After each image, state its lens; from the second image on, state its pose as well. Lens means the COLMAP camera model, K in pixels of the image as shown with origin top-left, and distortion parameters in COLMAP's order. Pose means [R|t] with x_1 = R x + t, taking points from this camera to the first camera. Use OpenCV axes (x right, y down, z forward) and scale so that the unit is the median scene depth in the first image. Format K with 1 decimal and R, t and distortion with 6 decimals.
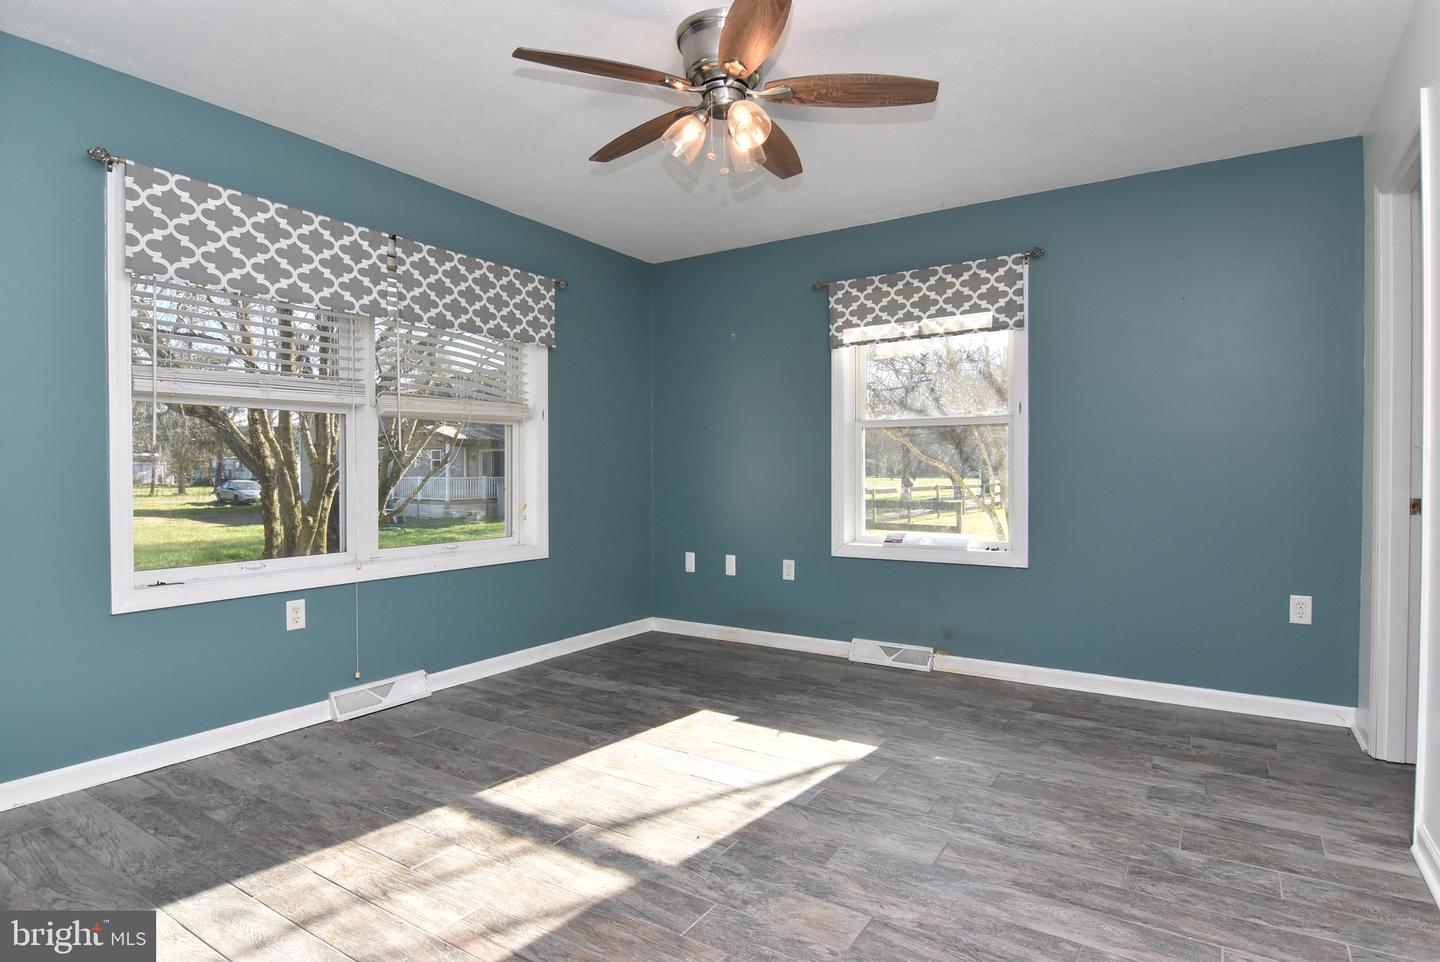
lens RADIAL K [[763.5, 0, 728.8], [0, 763.5, 485.6], [0, 0, 1]] dist [0.000758, -0.016222]
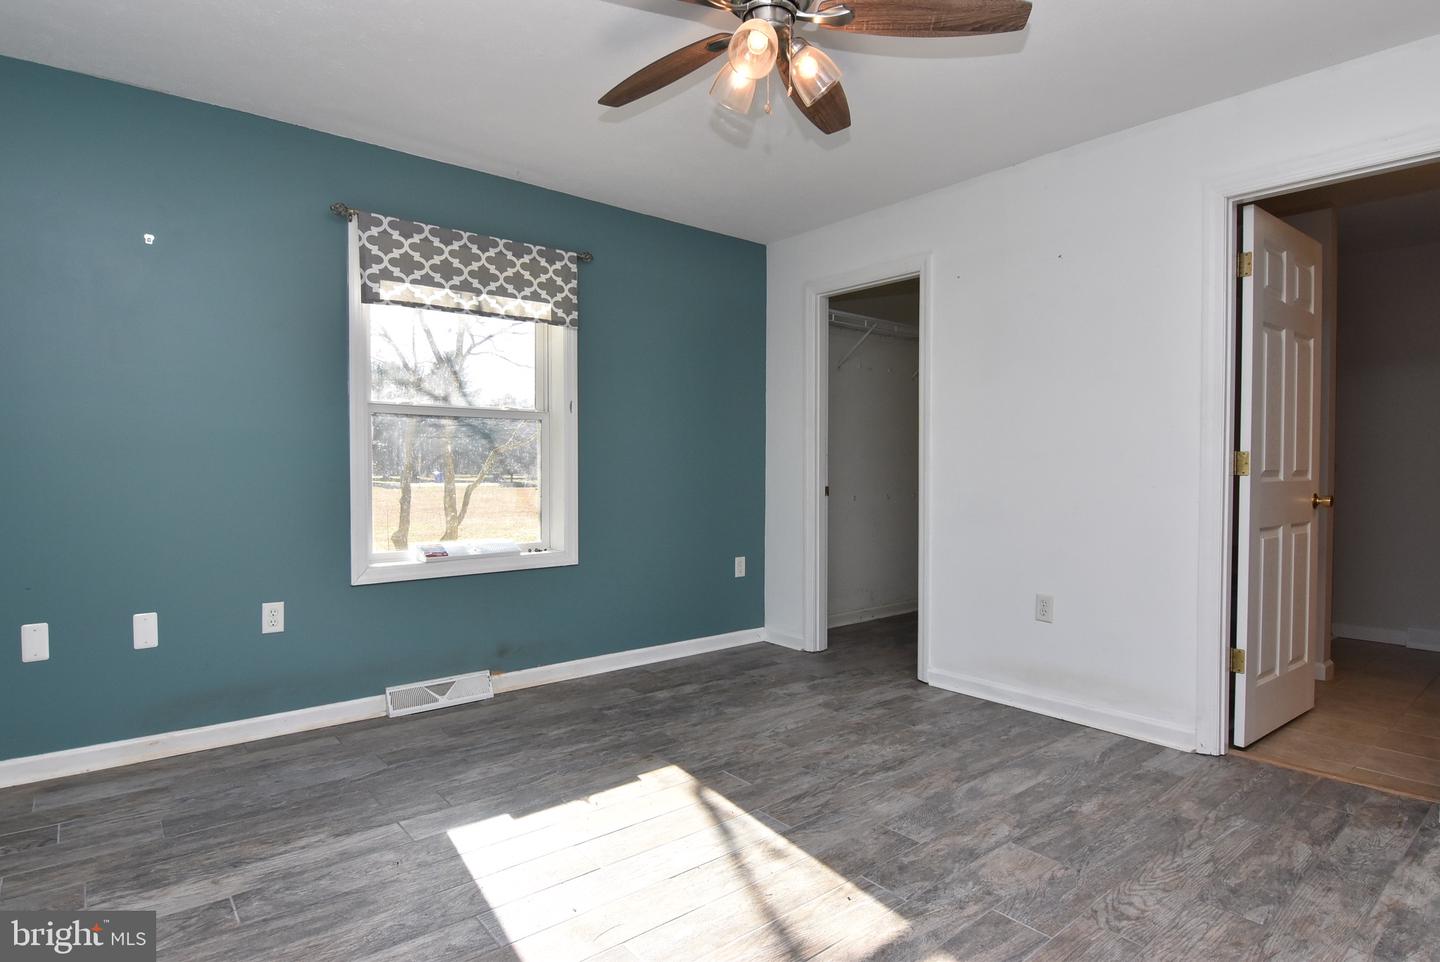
lens RADIAL K [[763.5, 0, 721.4], [0, 763.5, 485.3], [0, 0, 1]] dist [0.000758, -0.016222]
pose [[0.301291, -0.021542, 0.953289, -0.792748], [0.014796, 0.999730, 0.017916, -0.019711], [-0.953417, 0.008707, 0.301528, 0.775465]]
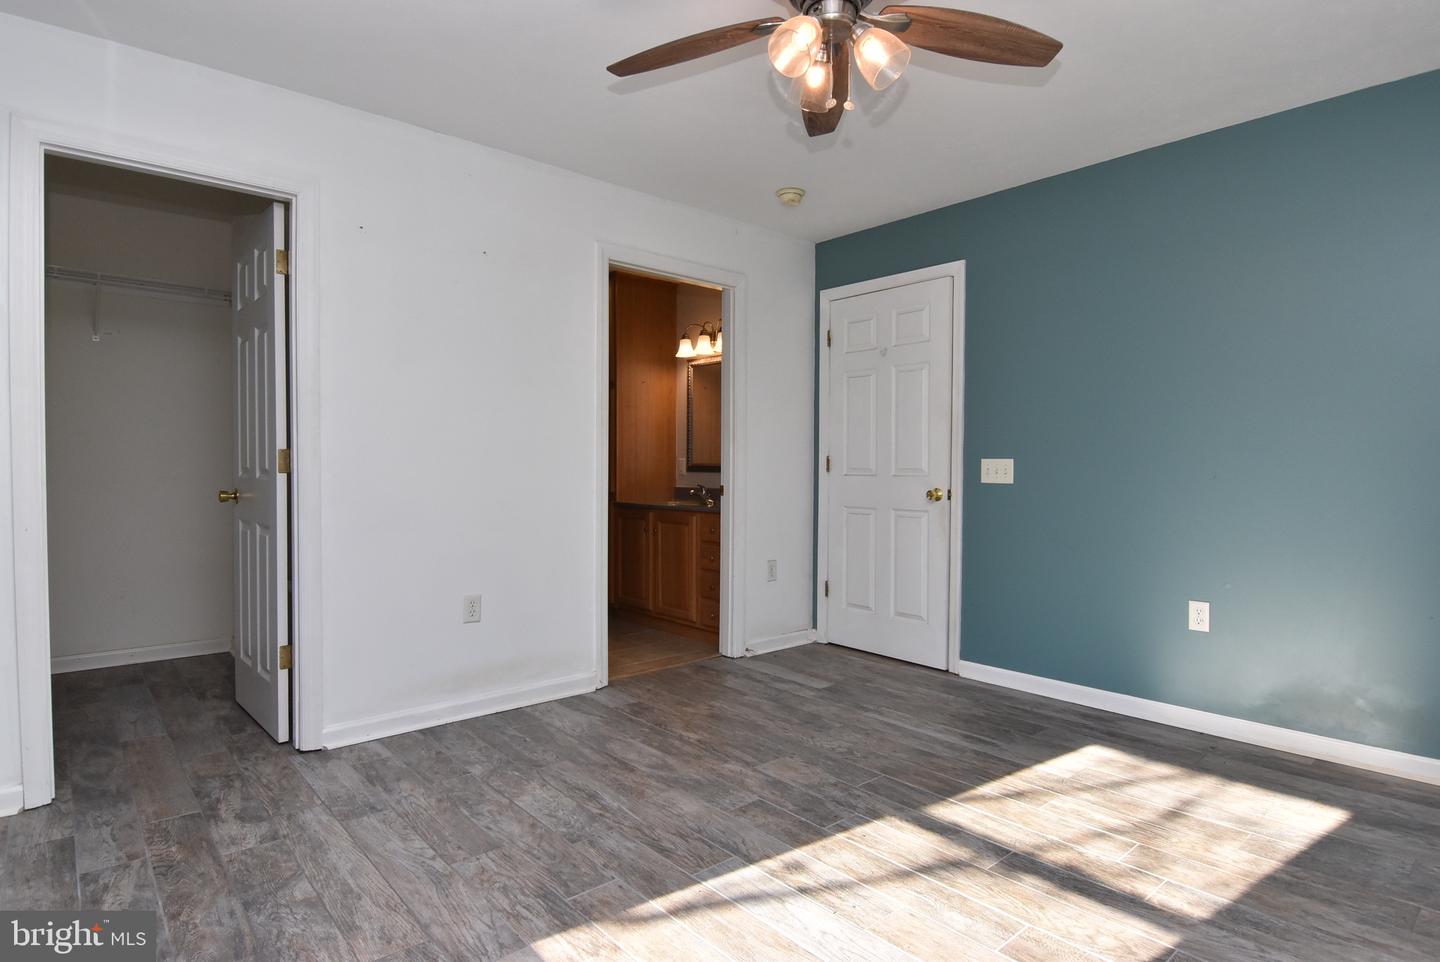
lens RADIAL K [[763.5, 0, 722.5], [0, 763.5, 467.6], [0, 0, 1]] dist [0.000758, -0.016222]
pose [[-0.961482, -0.002269, 0.274860, -0.119547], [0.002342, 0.999862, 0.016448, -0.032717], [-0.274859, 0.016458, -0.961344, 1.776560]]
